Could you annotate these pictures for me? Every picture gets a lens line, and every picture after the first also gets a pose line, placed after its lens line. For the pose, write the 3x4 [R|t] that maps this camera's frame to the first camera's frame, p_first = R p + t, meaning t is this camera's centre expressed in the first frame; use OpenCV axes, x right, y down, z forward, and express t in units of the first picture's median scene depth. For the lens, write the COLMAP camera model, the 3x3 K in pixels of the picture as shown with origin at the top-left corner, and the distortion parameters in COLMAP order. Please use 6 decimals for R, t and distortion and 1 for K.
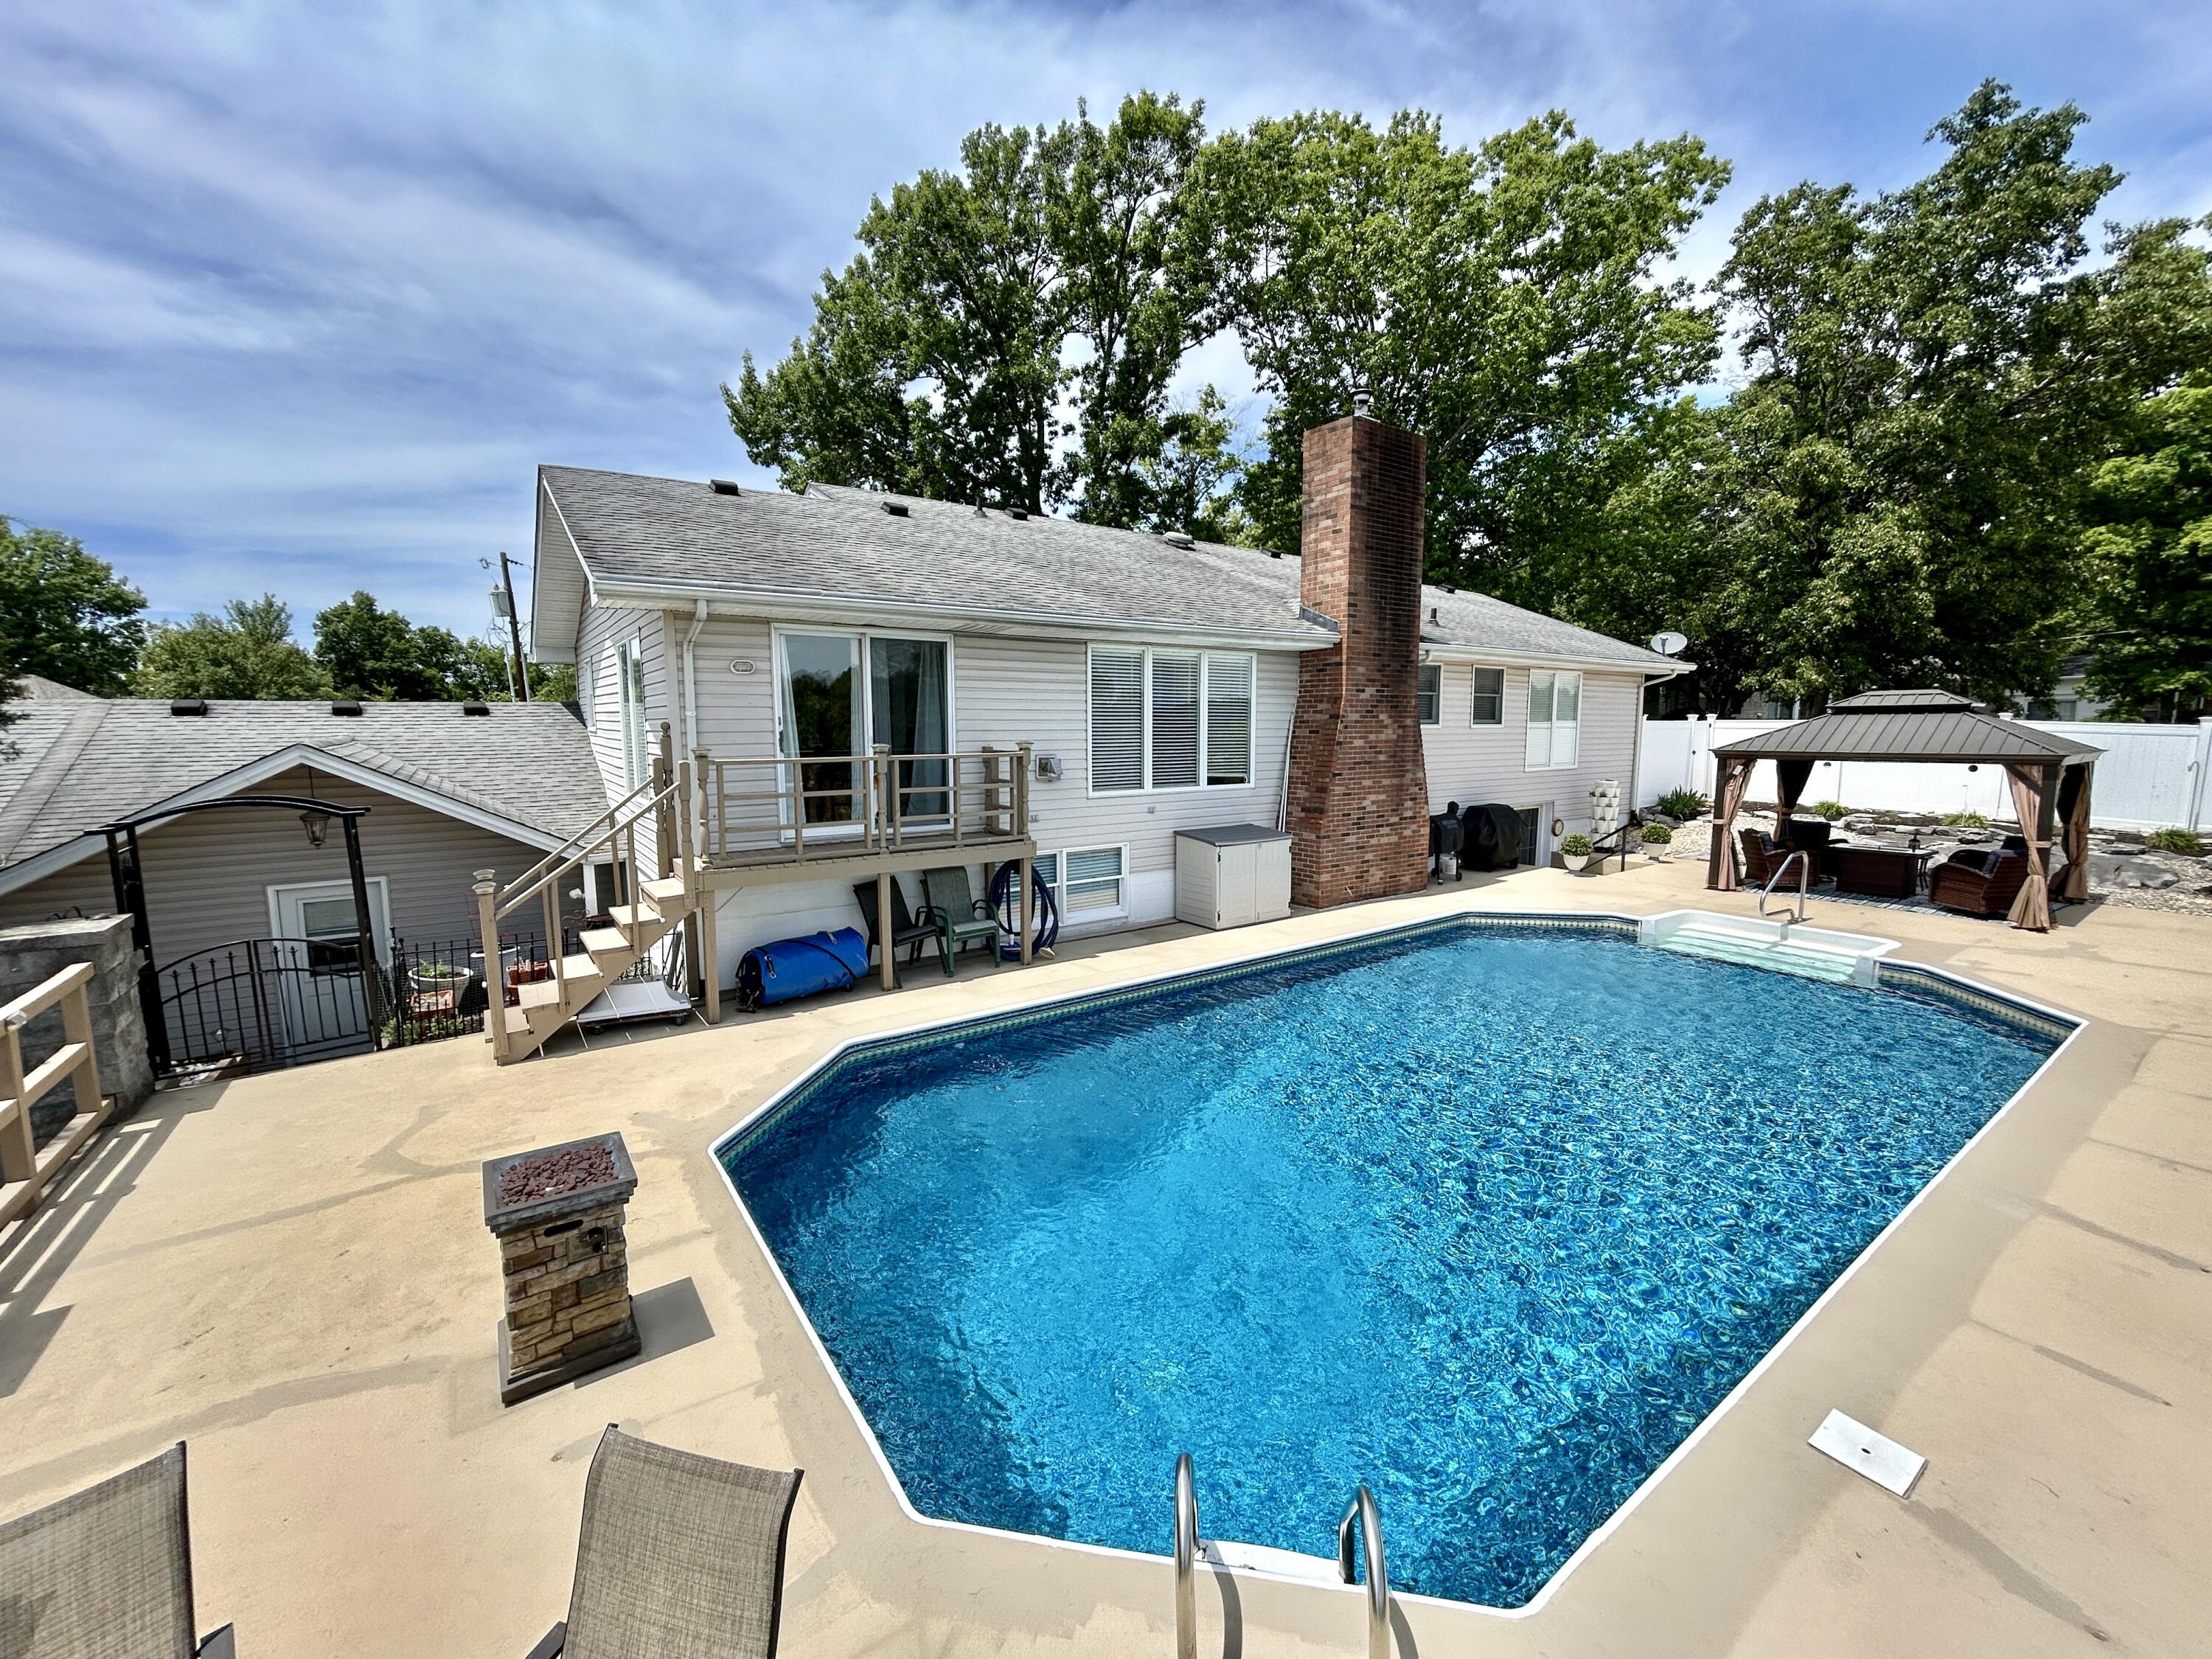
lens RADIAL K [[888.3, 0, 1106.0], [0, 888.3, 829.5], [0, 0, 1]] dist [0.001488, 0.000193]
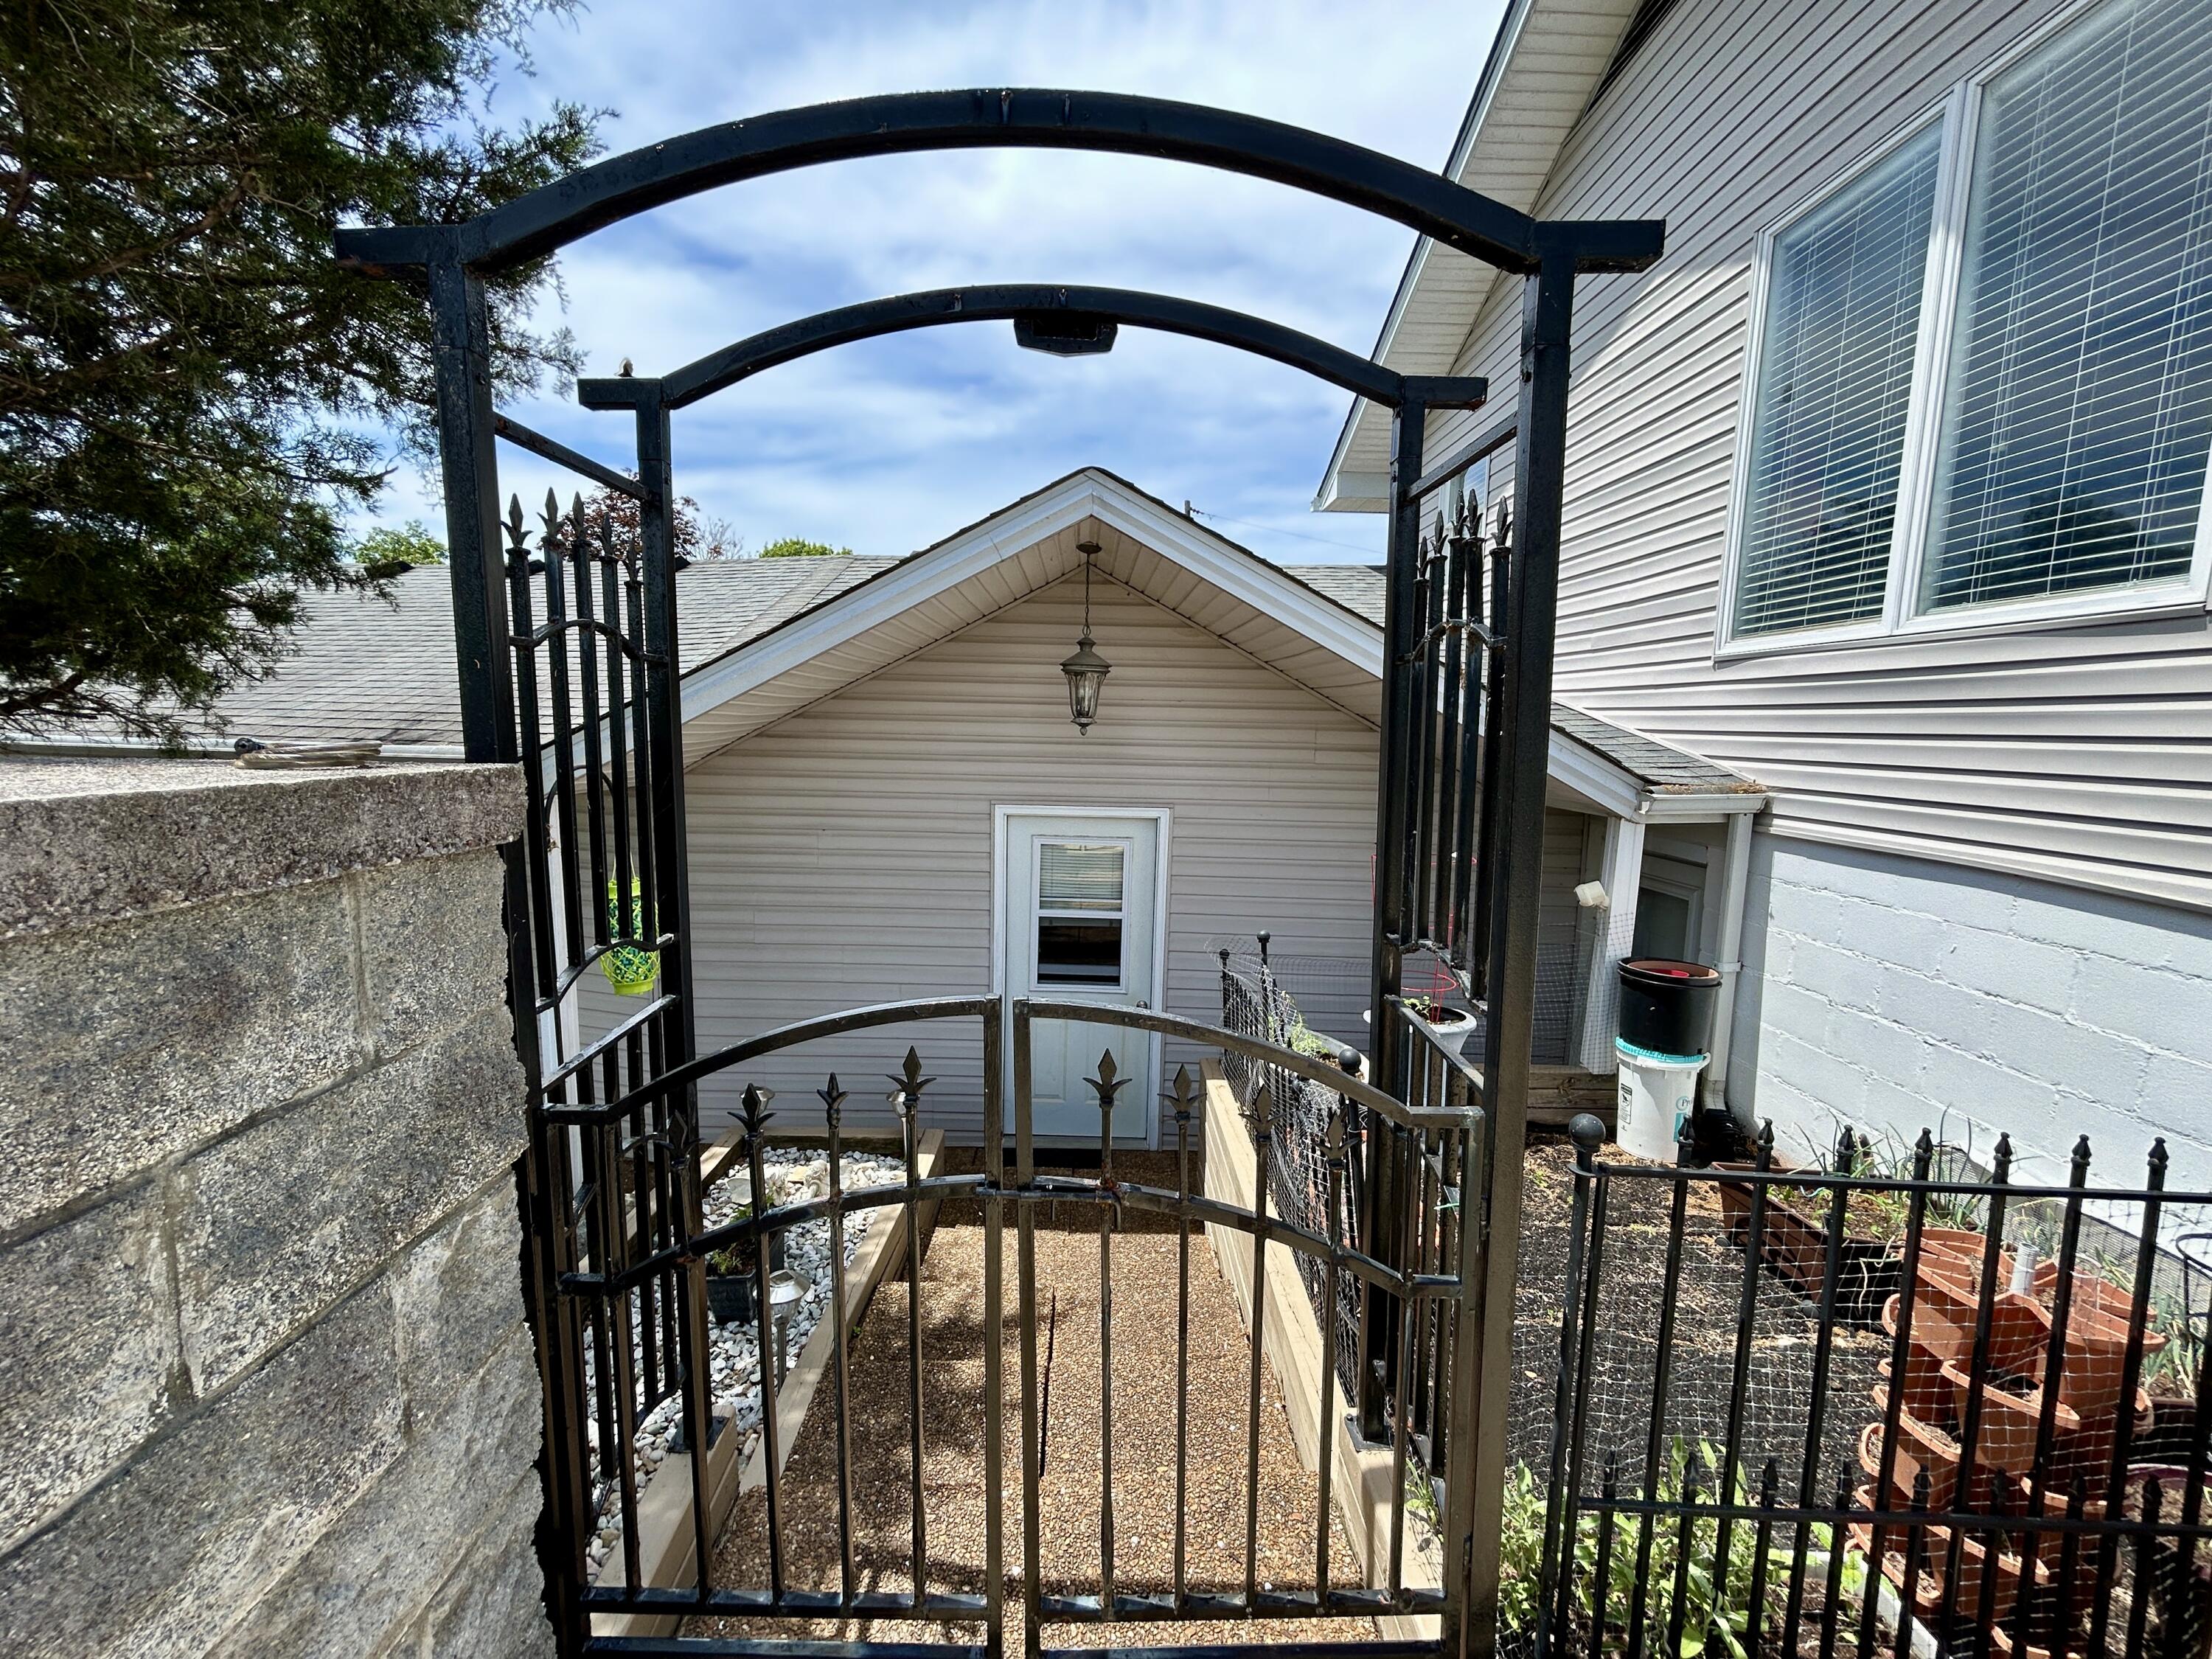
lens RADIAL K [[888.3, 0, 1106.0], [0, 888.3, 829.5], [0, 0, 1]] dist [0.001488, 0.000193]
pose [[0.824294, 0.090274, -0.558918, -0.557860], [-0.094533, 0.995293, 0.021337, 0.056413], [0.558213, 0.035248, 0.828948, 0.566045]]
